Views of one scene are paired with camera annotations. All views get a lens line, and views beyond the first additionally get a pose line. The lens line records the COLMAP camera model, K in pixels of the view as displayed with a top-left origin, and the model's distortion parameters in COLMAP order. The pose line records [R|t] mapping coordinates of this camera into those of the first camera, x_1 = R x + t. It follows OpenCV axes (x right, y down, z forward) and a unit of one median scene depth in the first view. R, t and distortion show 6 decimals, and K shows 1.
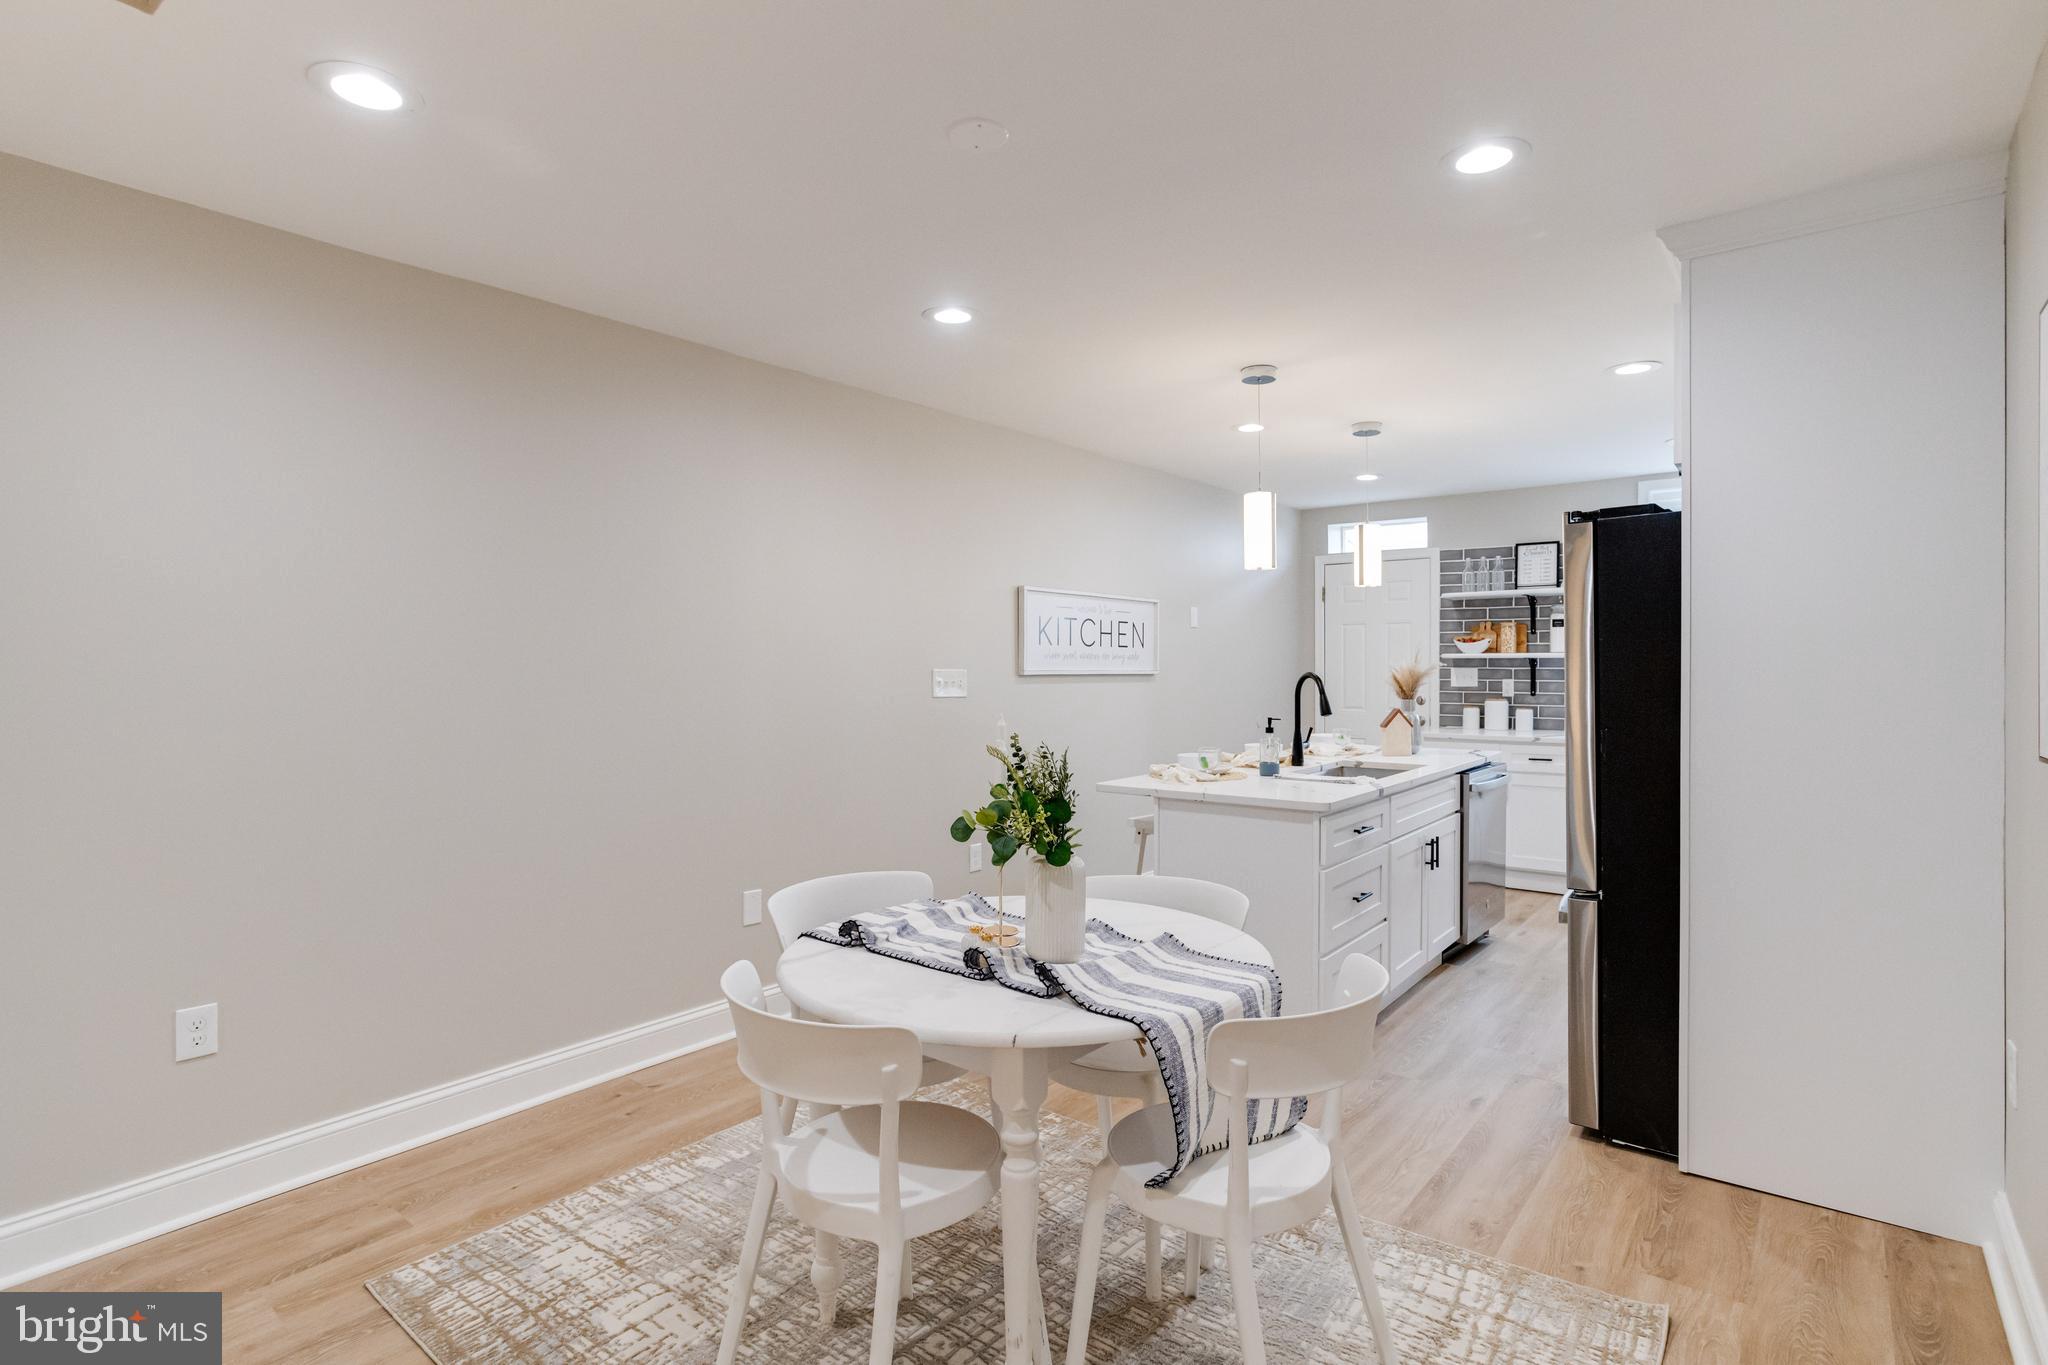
lens RADIAL K [[1015.5, 0, 1030.5], [0, 1015.5, 682.9], [0, 0, 1]] dist [-0.032679, 0.017015]
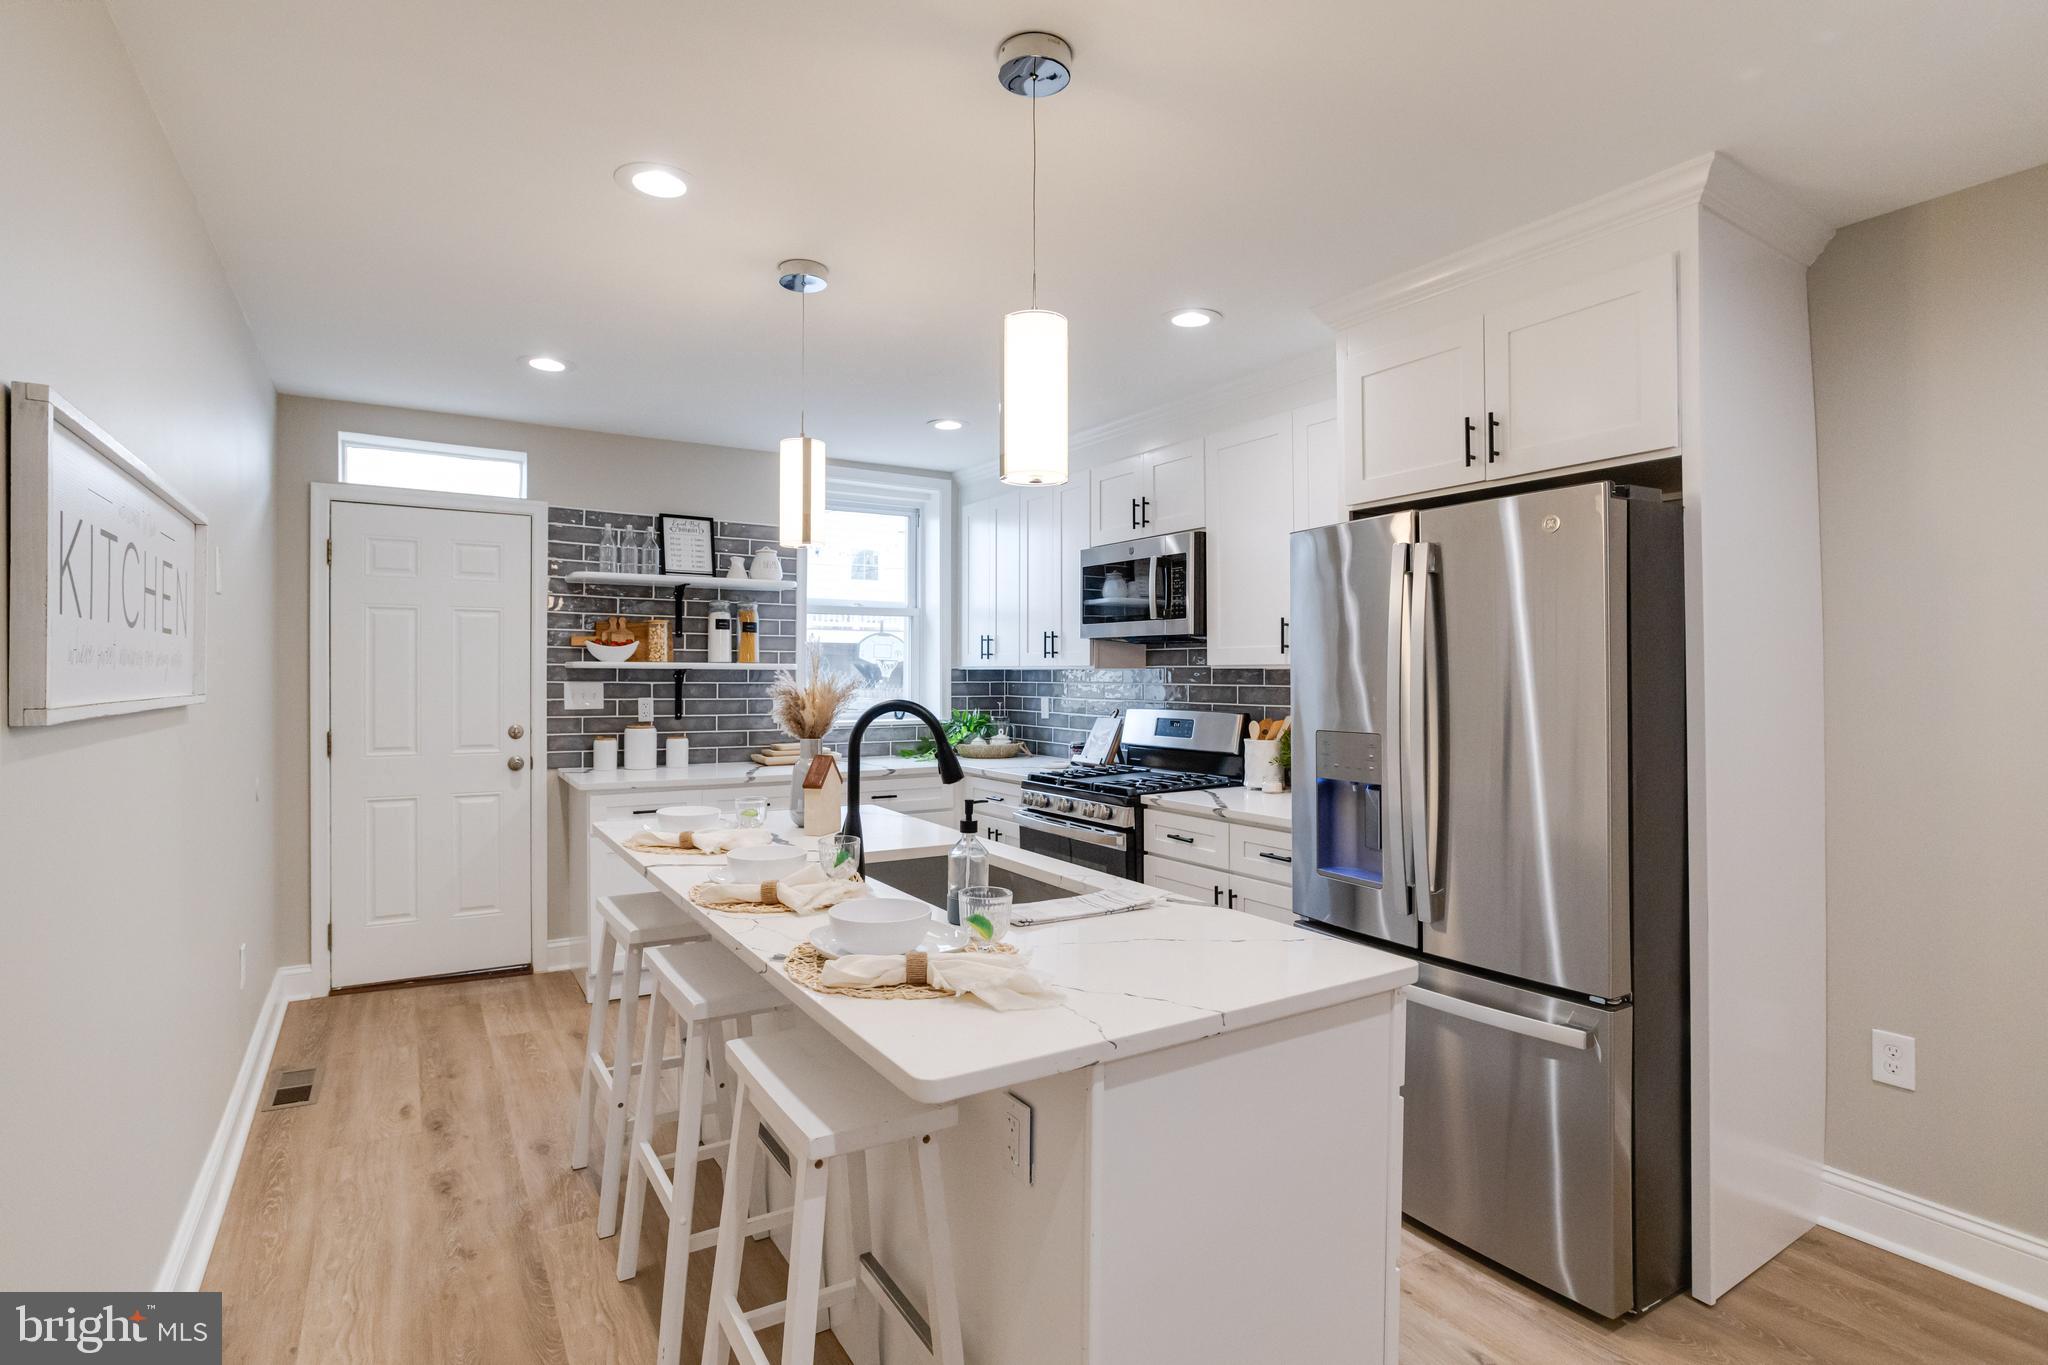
lens RADIAL K [[1015.5, 0, 1018.1], [0, 1015.5, 681.9], [0, 0, 1]] dist [-0.032679, 0.017015]
pose [[0.333612, -0.001930, 0.942709, -0.128557], [0.008895, 0.999960, -0.001100, -0.012070], [-0.942669, 0.008752, 0.333615, 0.512460]]
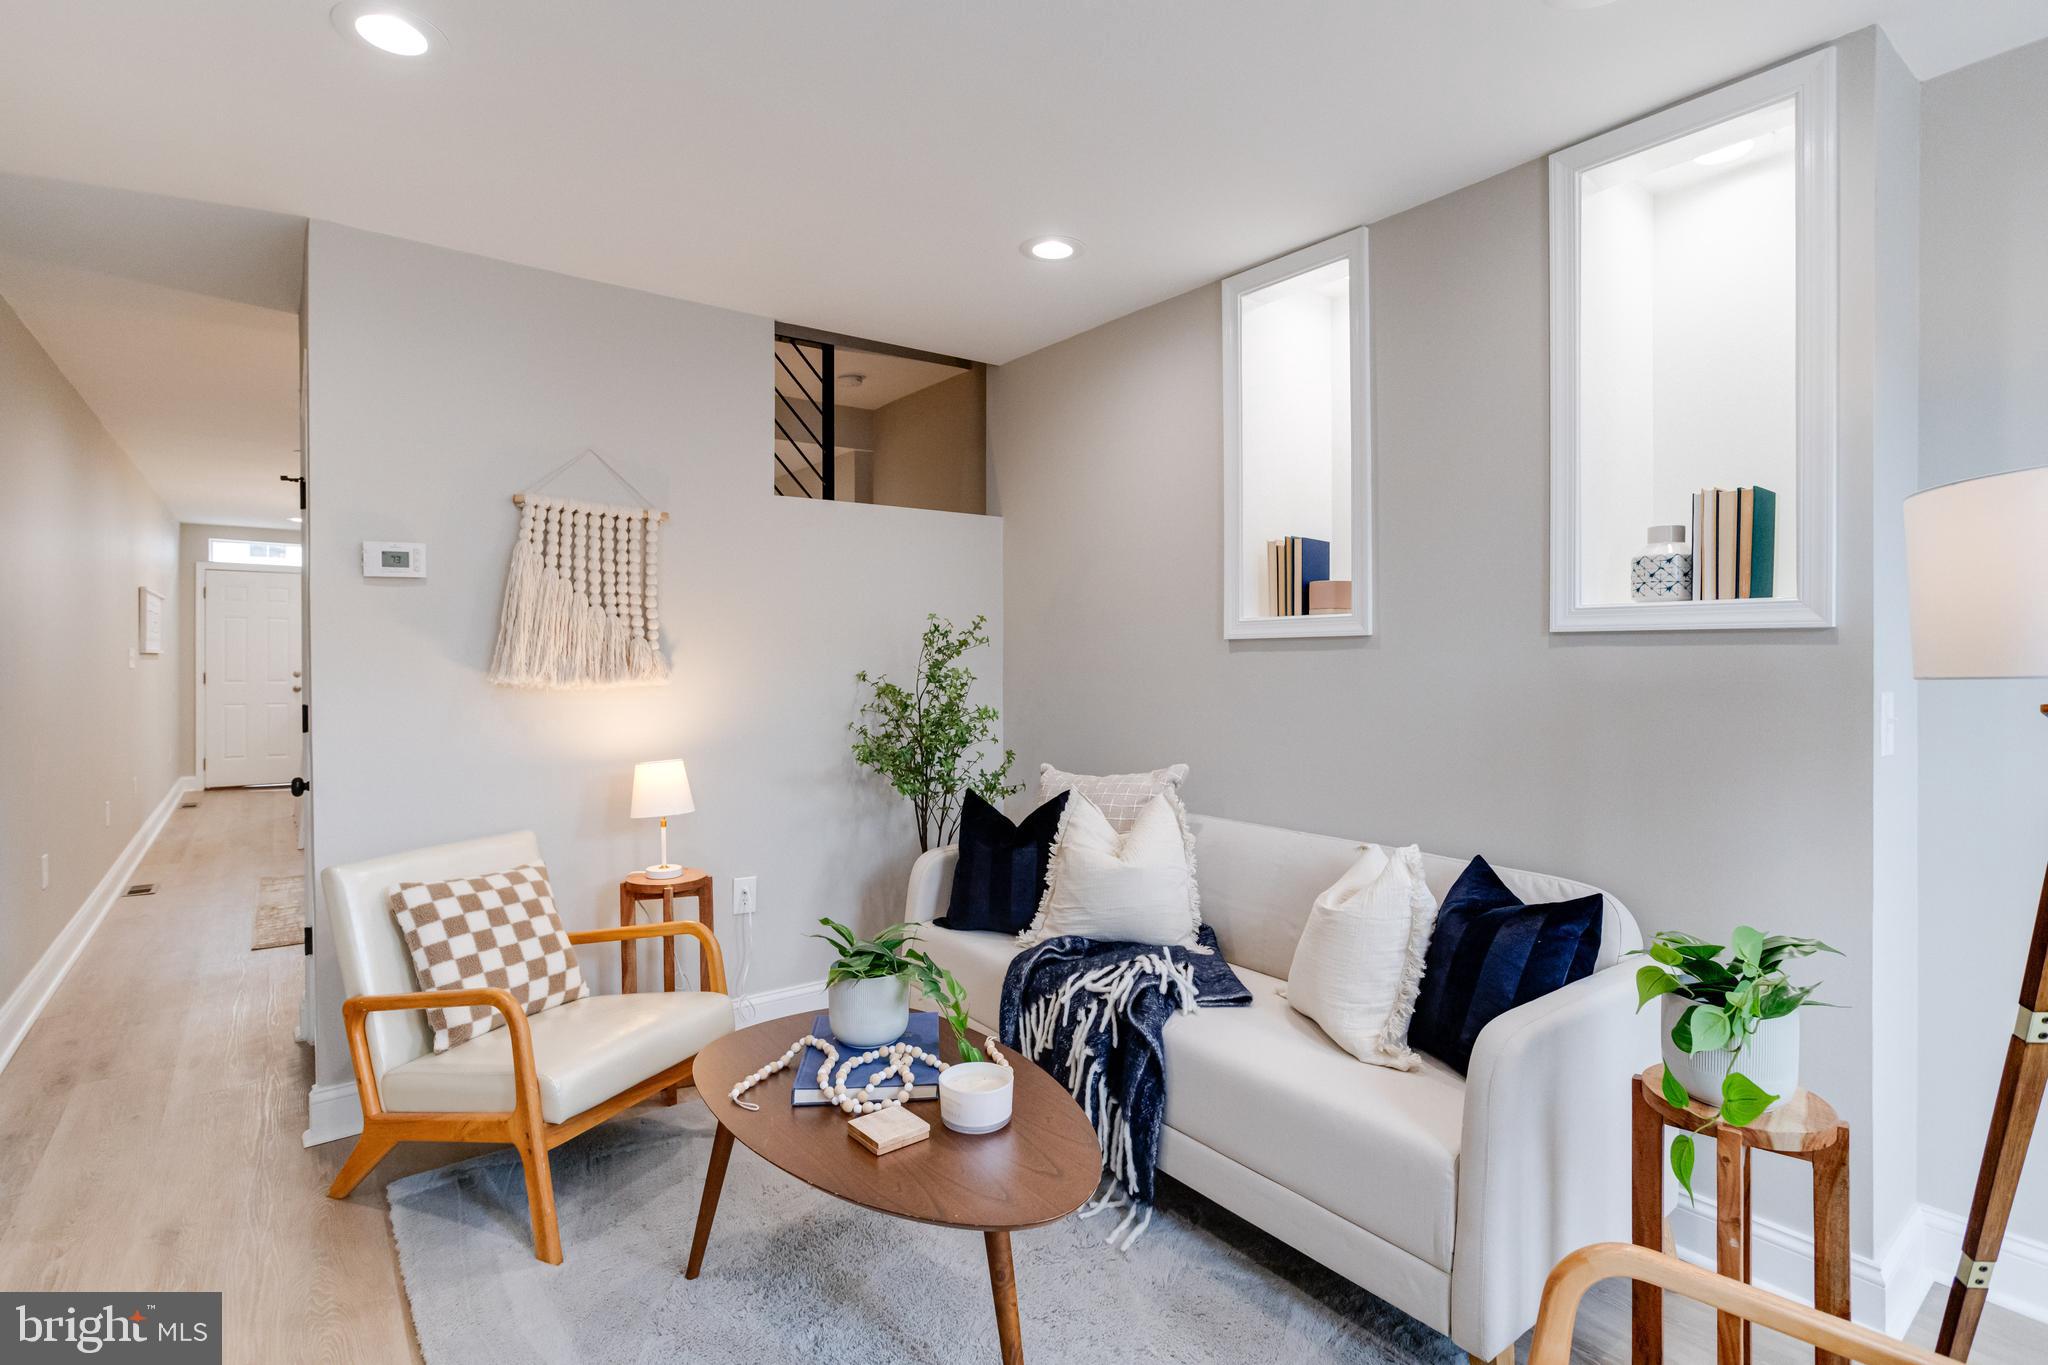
lens RADIAL K [[1003.4, 0, 1040.1], [0, 1003.4, 647.8], [0, 0, 1]] dist [-0.016621, 0.000588]
pose [[0.238644, 0.008127, 0.971073, -0.764866], [0.021331, 0.999680, -0.013608, 0.023631], [-0.970873, 0.023962, 0.238394, -0.359670]]
